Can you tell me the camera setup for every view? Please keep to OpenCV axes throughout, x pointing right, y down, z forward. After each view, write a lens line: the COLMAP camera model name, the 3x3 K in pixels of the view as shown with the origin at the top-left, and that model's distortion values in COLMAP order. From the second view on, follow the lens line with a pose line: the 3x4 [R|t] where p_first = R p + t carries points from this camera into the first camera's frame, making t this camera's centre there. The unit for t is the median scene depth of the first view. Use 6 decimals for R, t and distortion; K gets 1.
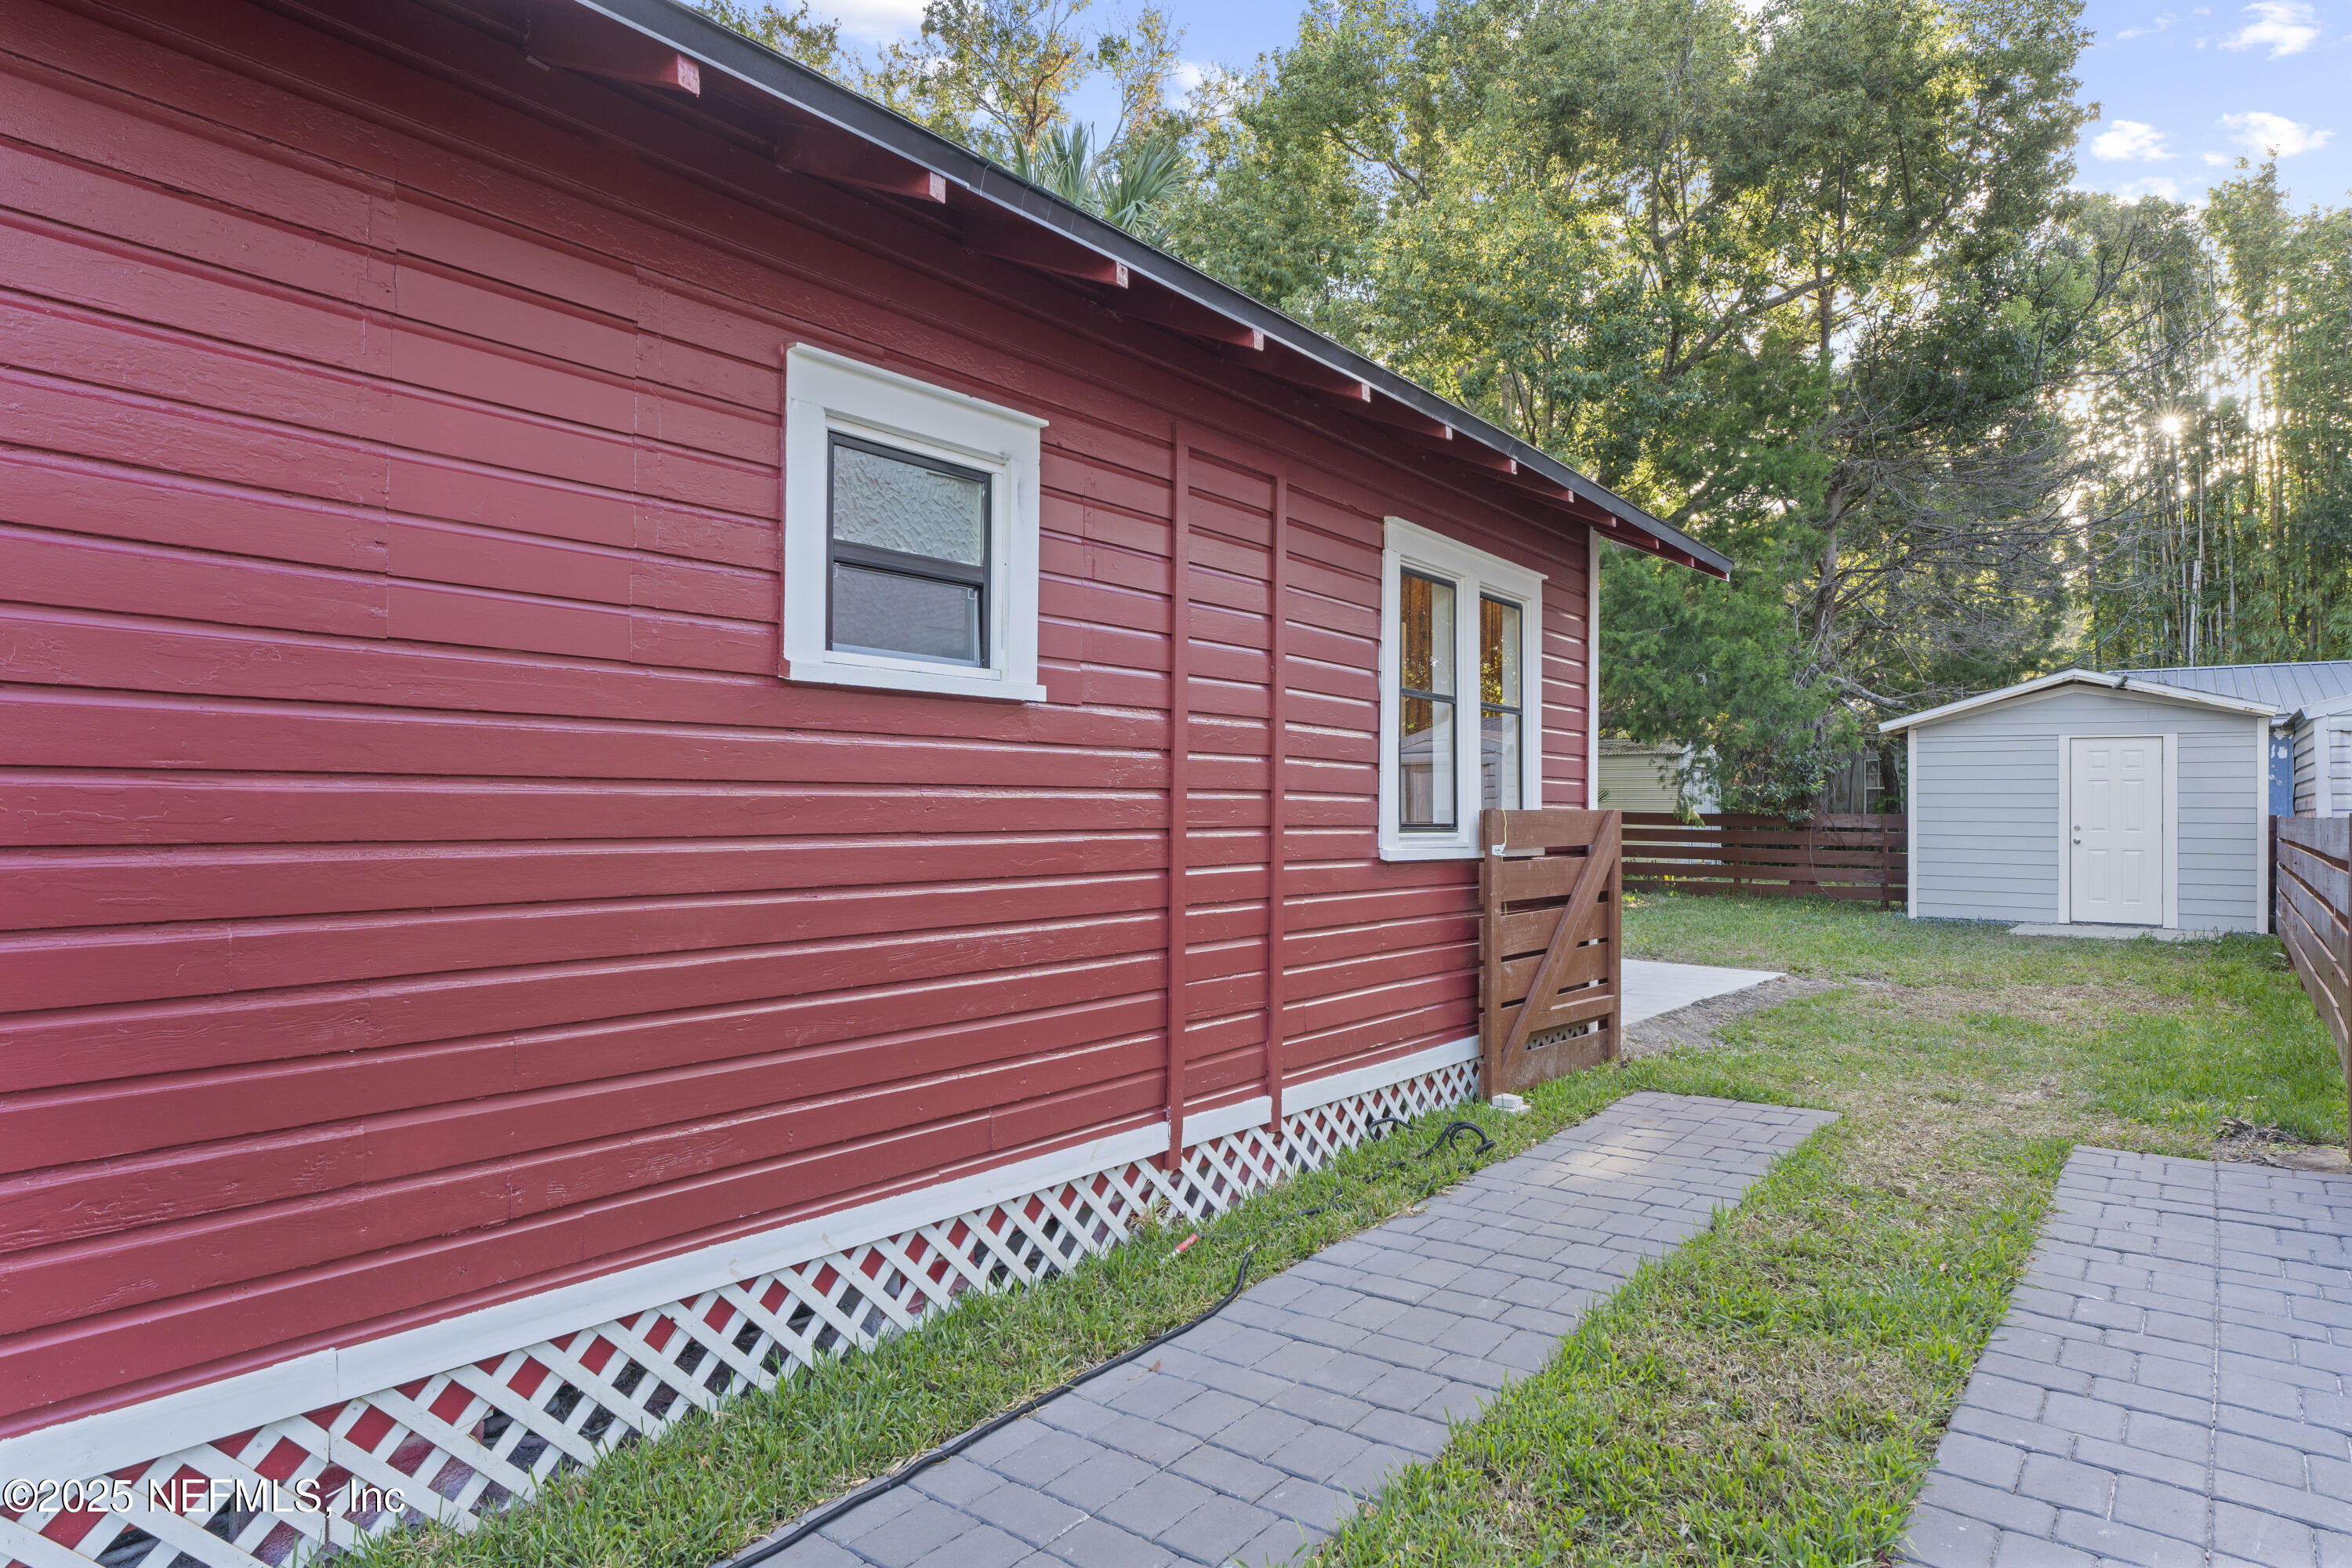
lens RADIAL K [[1322.0, 0, 1182.1], [0, 1322.0, 791.3], [0, 0, 1]] dist [0.025447, 0.000300]
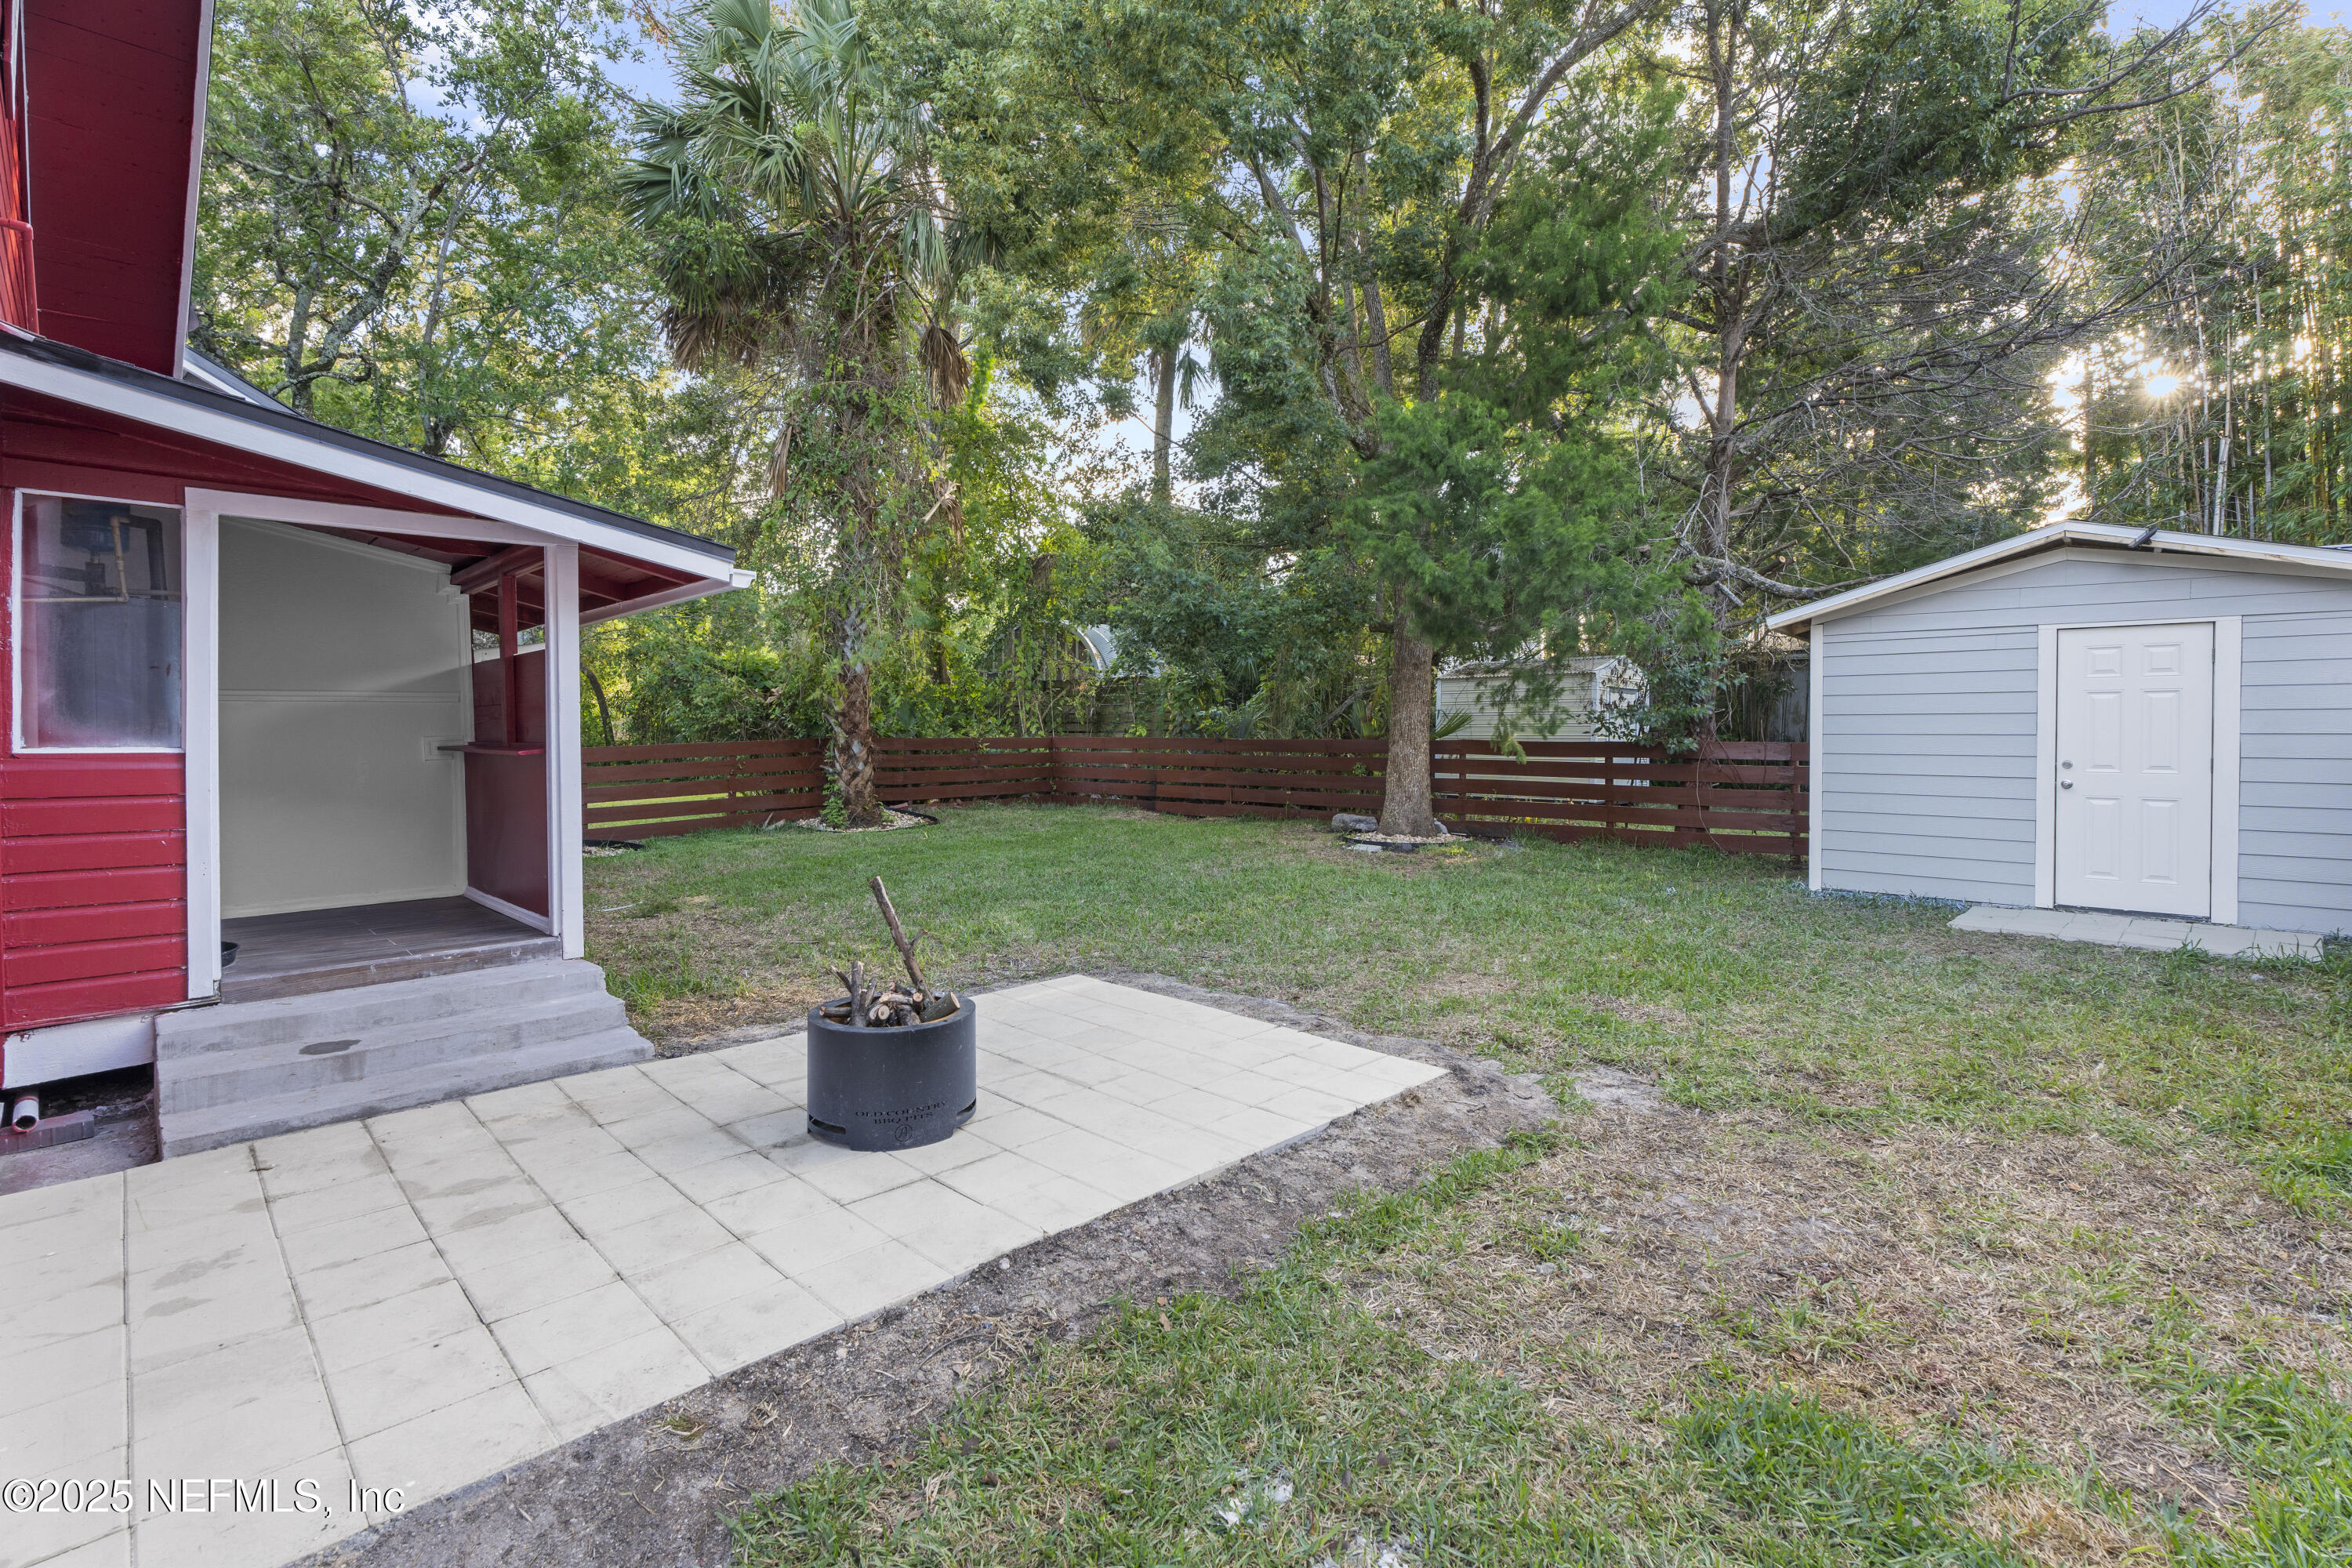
lens RADIAL K [[1055.0, 0, 1144.5], [0, 1055.0, 742.1], [0, 0, 1]] dist [0.003058, -0.001901]
pose [[0.991830, -0.000740, -0.127563, 0.279925], [0.003295, 0.999798, 0.019820, 0.004358], [0.127523, -0.020078, 0.991632, 0.418865]]
